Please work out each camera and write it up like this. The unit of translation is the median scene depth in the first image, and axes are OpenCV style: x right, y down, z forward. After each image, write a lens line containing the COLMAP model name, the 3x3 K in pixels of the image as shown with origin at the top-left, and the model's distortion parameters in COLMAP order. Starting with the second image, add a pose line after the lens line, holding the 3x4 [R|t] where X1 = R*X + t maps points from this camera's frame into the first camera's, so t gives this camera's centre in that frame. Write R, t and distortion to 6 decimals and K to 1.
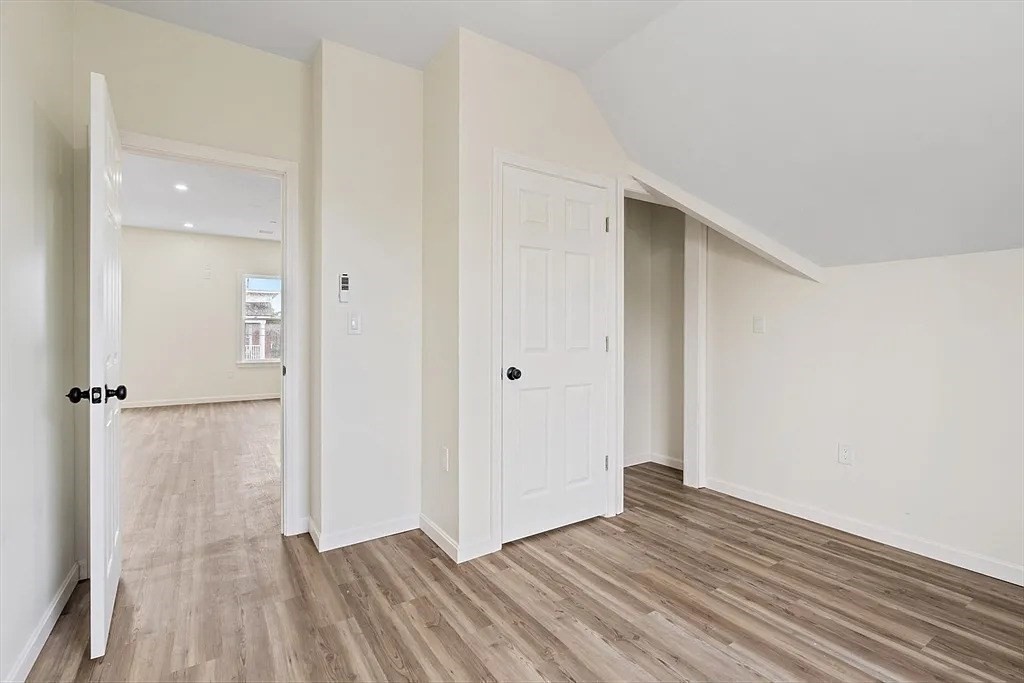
lens RADIAL K [[470.8, 0, 511.9], [0, 470.8, 334.8], [0, 0, 1]] dist [-0.002422, 0.000040]
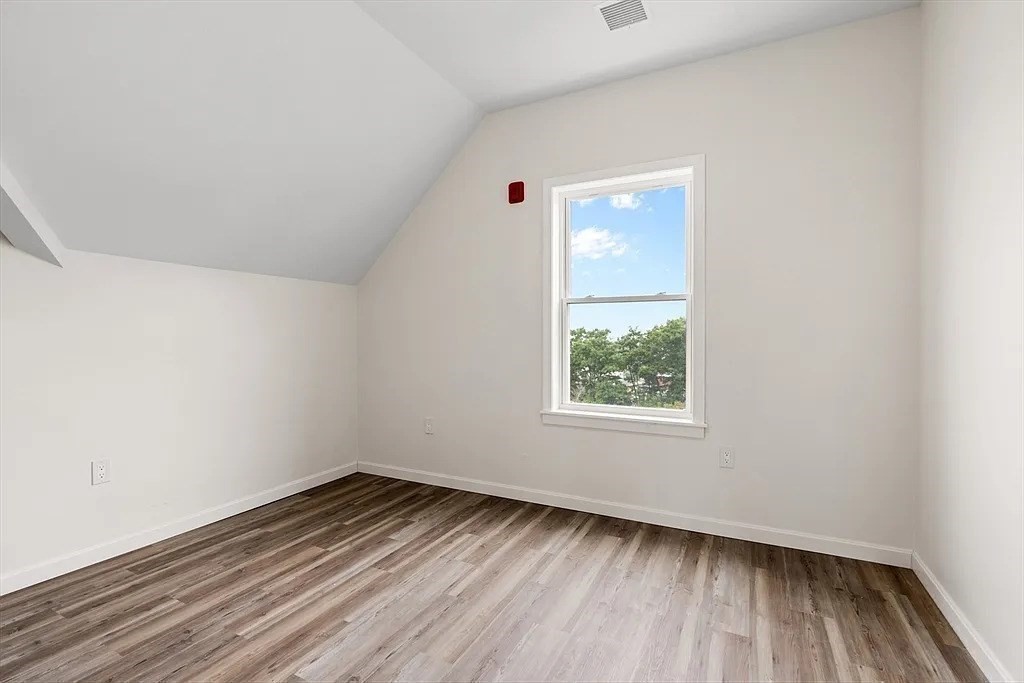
lens RADIAL K [[470.8, 0, 511.9], [0, 470.8, 334.8], [0, 0, 1]] dist [-0.002422, 0.000040]
pose [[-0.503172, 0.000565, 0.864186, -0.508754], [-0.000553, 0.999999, -0.000976, 0.001141], [-0.864186, -0.000969, -0.503171, 0.942056]]
